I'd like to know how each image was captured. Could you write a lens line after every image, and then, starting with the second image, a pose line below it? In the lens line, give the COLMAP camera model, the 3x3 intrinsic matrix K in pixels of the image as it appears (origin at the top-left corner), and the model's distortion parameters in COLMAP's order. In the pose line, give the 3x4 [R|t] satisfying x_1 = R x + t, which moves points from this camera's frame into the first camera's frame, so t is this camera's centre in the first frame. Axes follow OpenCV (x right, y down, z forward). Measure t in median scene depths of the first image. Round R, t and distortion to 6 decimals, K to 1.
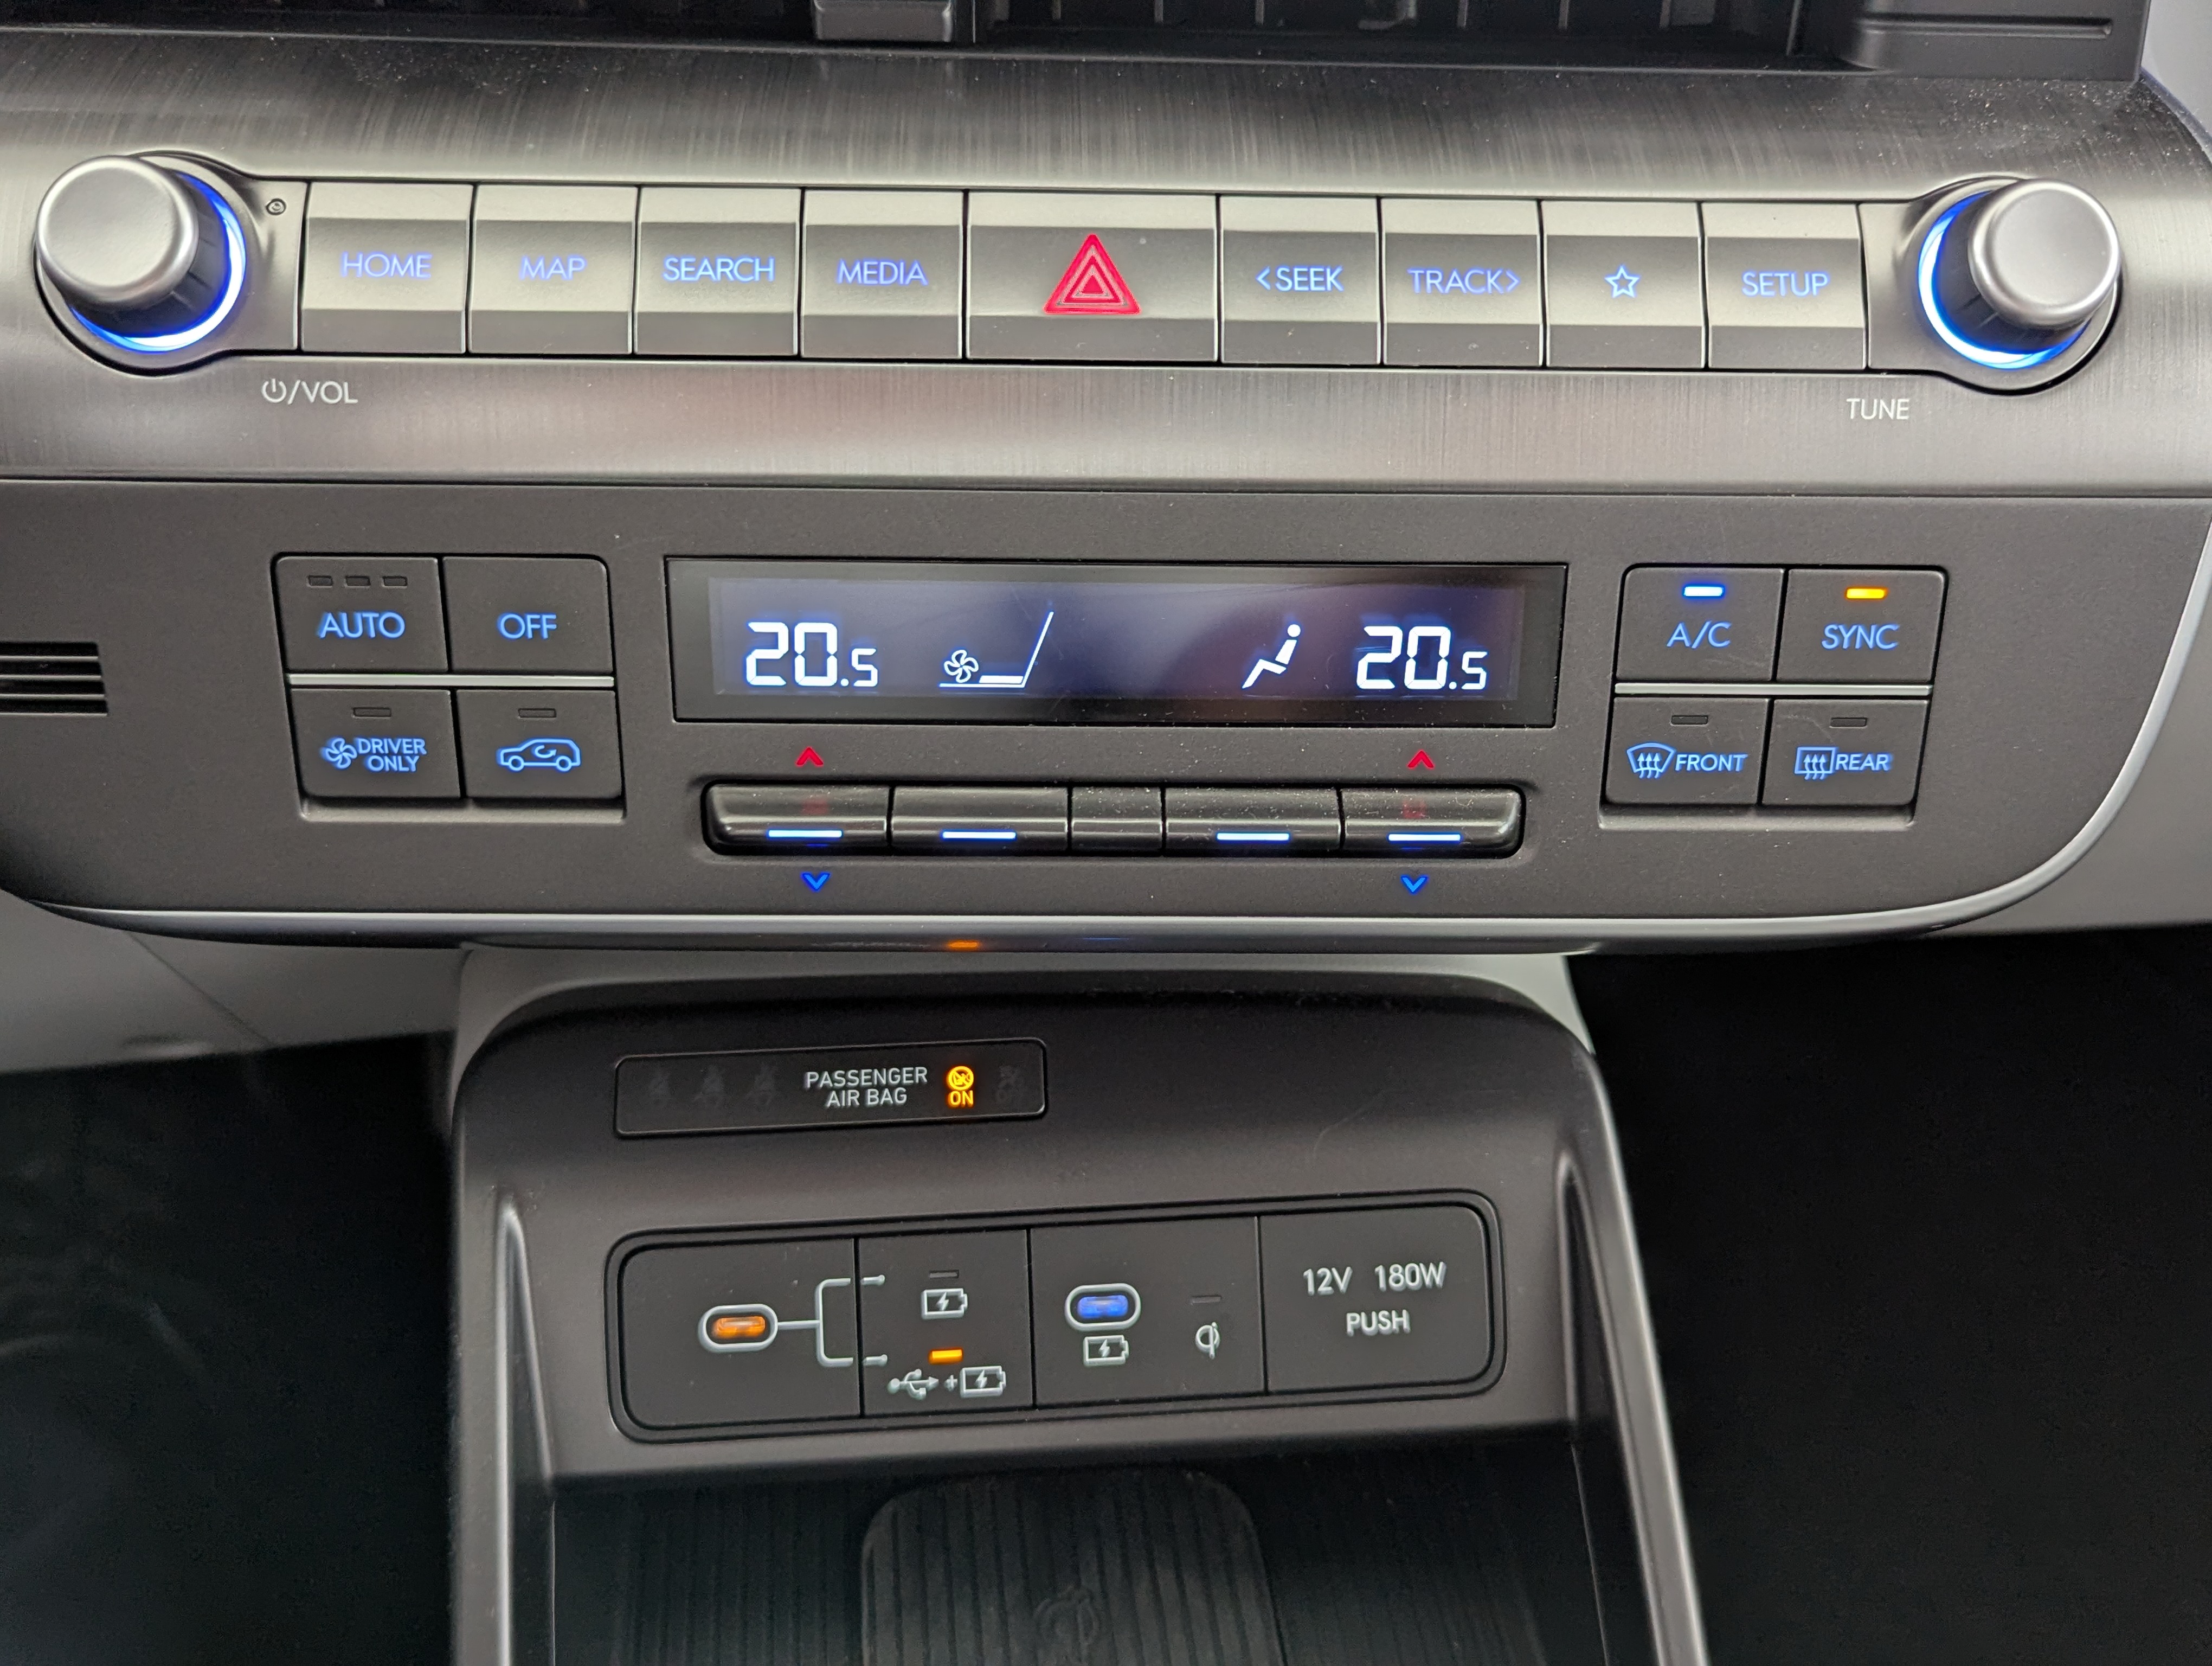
lens RADIAL K [[2056.1, 0, 1138.3], [0, 2056.1, 832.1], [0, 0, 1]] dist [-0.009881, -0.009865]
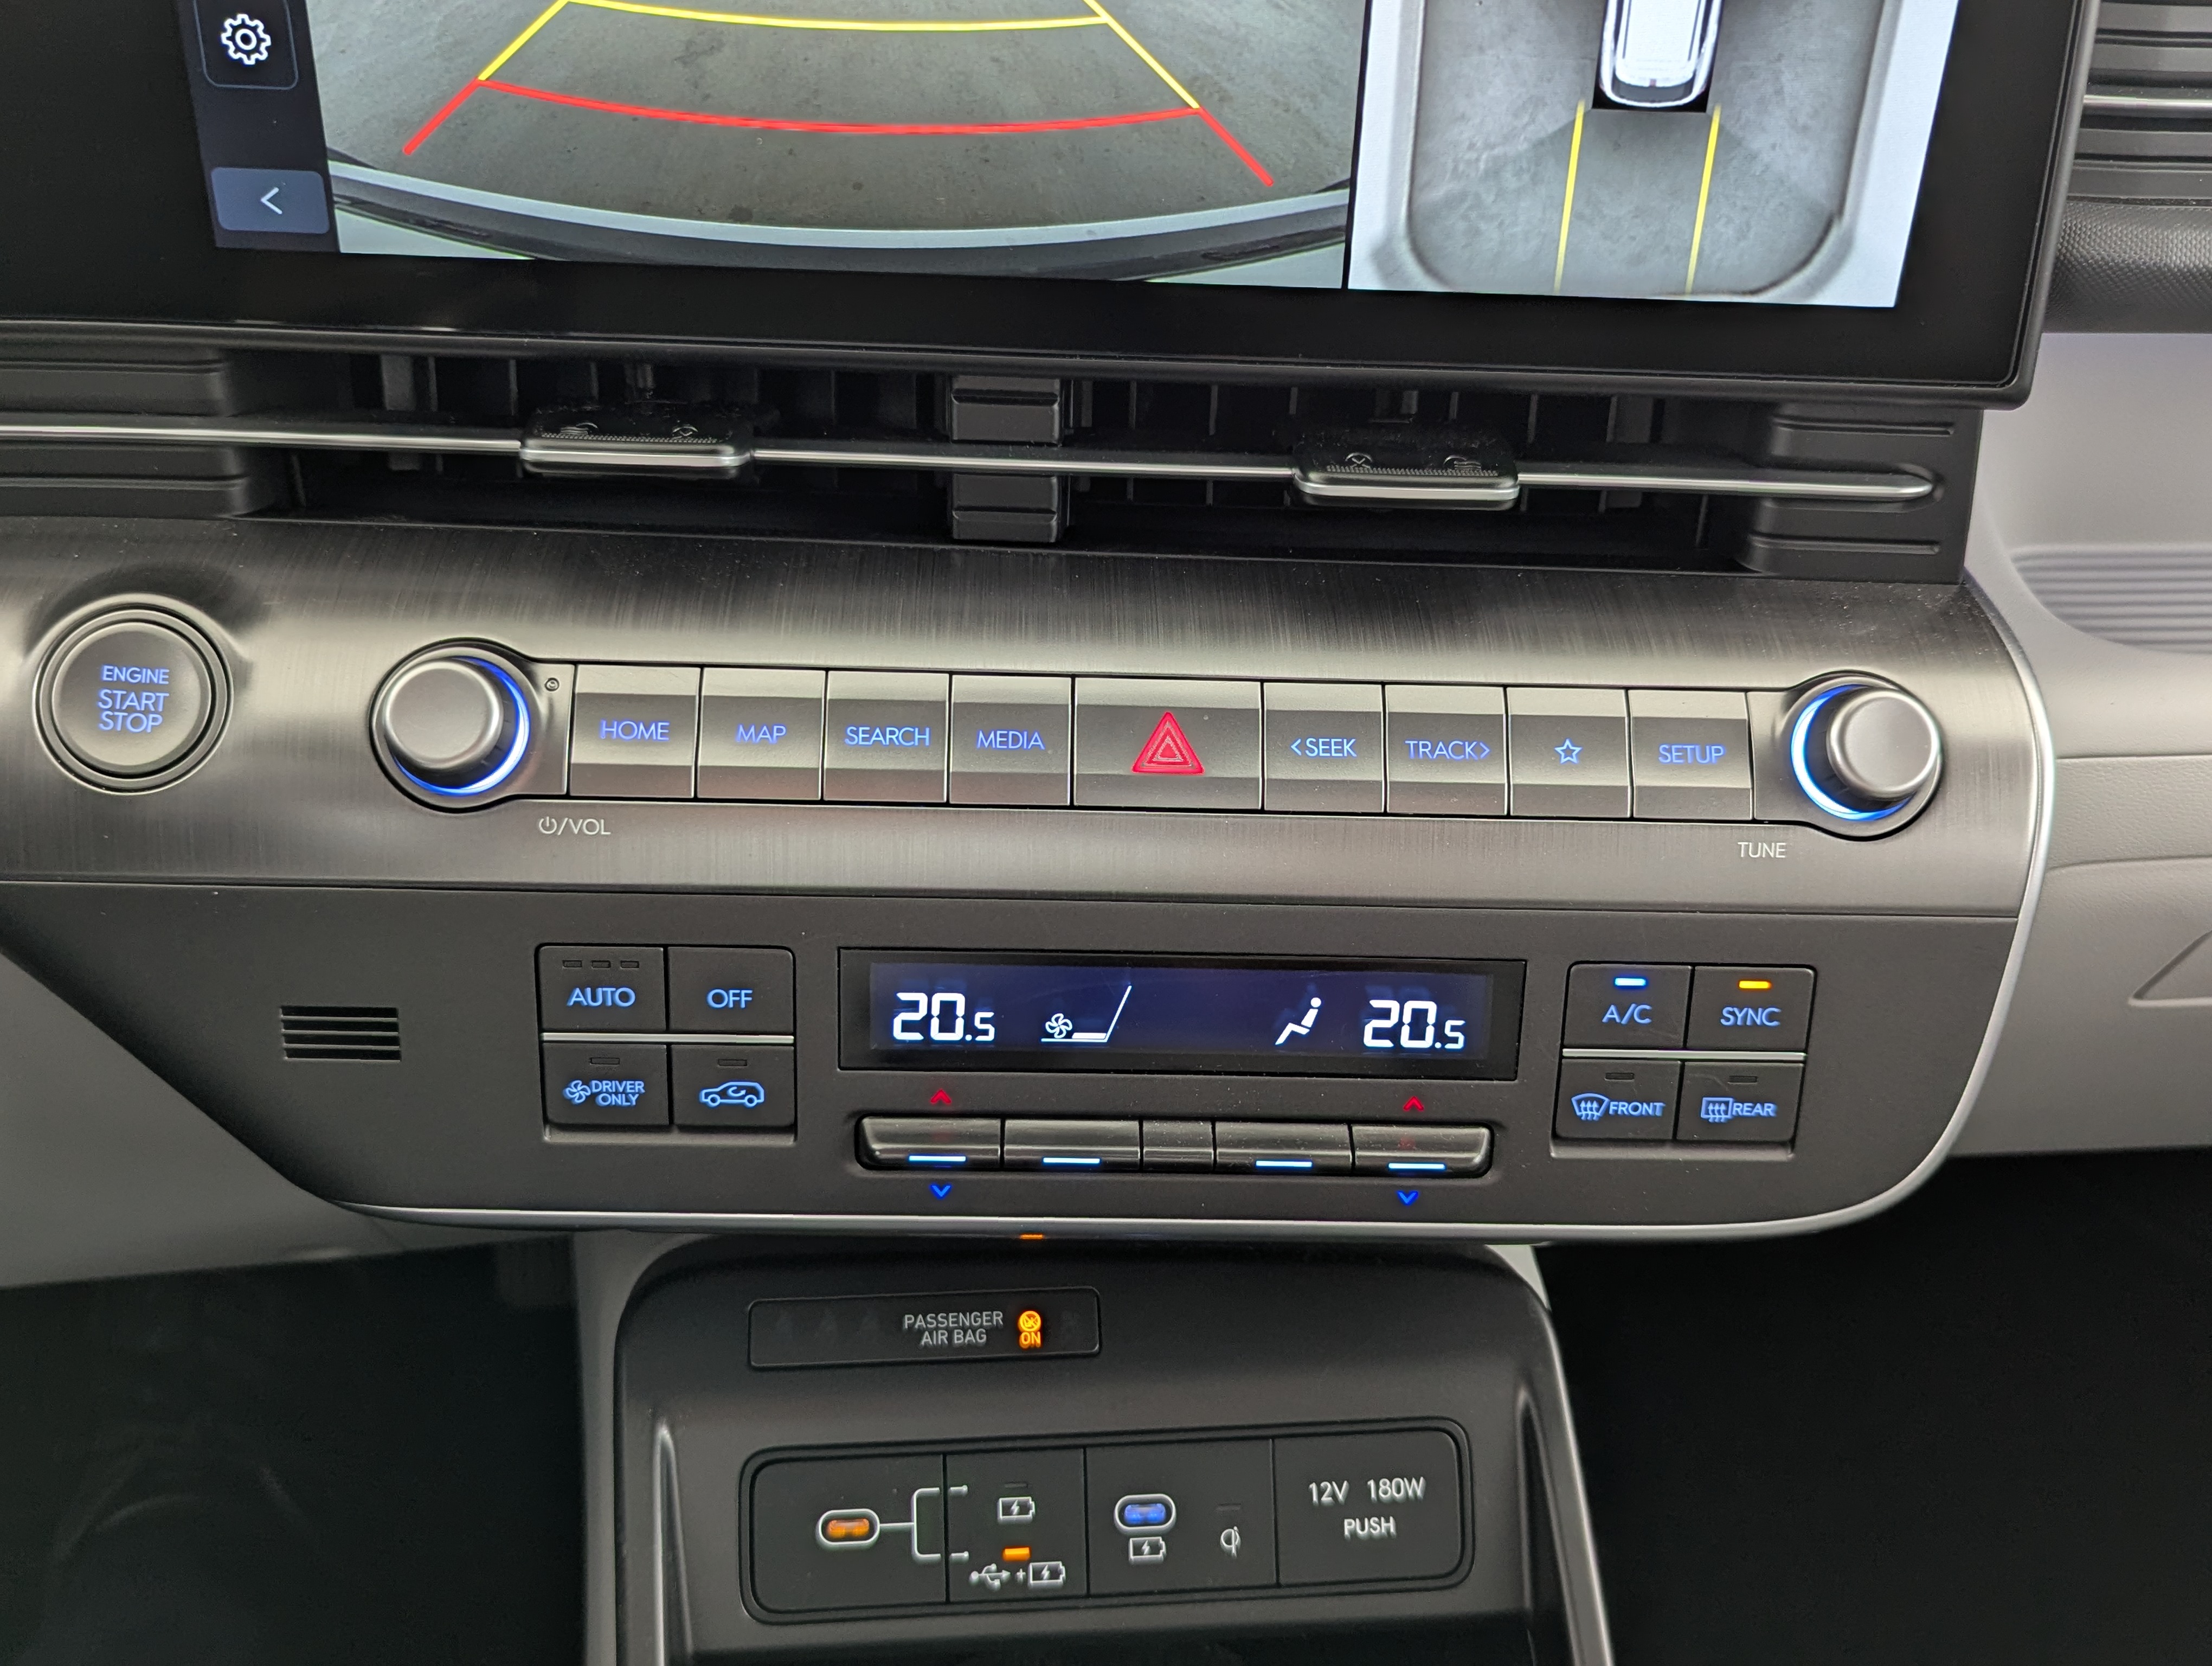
lens RADIAL K [[2033.5, 0, 1116.9], [0, 2033.5, 822.4], [0, 0, 1]] dist [0.001549, -0.073540]
pose [[0.999866, 0.012339, 0.010733, -0.052464], [-0.011694, 0.998237, -0.058191, -0.109202], [-0.011432, 0.058058, 0.998248, -0.230896]]
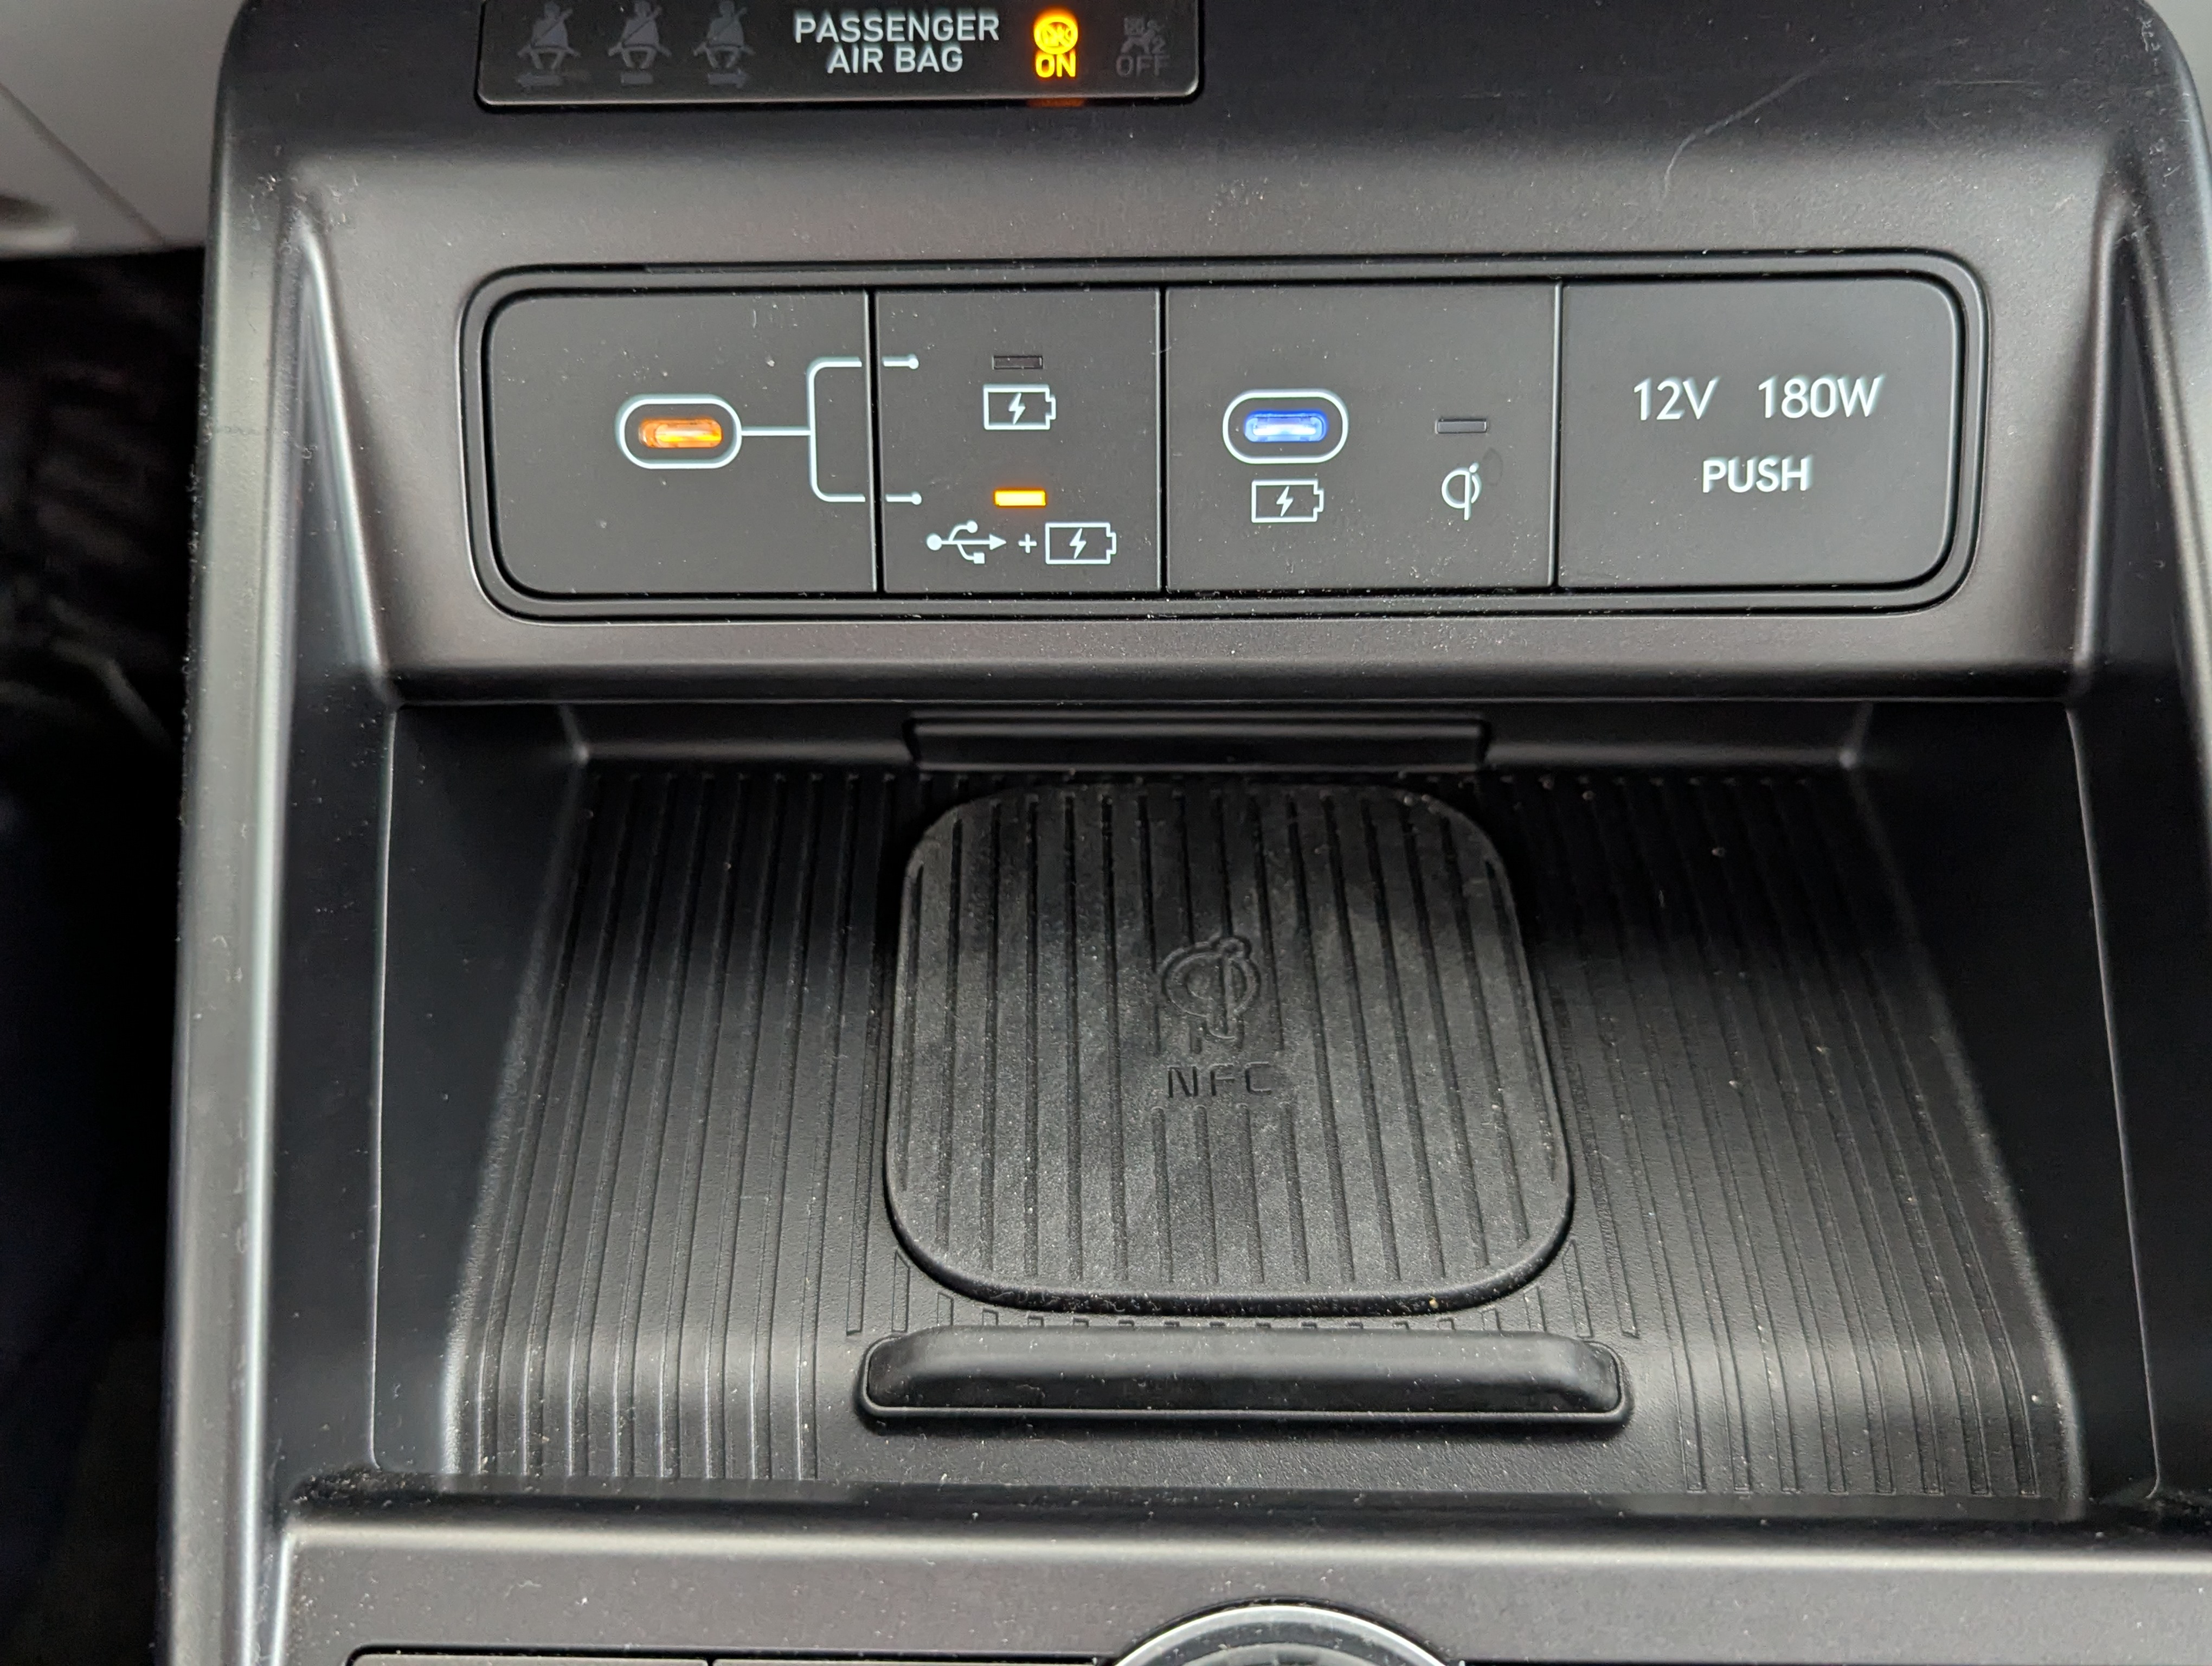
lens RADIAL K [[2033.5, 0, 1116.9], [0, 2033.5, 822.4], [0, 0, 1]] dist [0.001549, -0.073540]
pose [[0.994219, 0.044358, -0.097785, -0.003171], [-0.026544, 0.983949, 0.176465, 0.242725], [0.104043, -0.172849, 0.979438, 0.407370]]
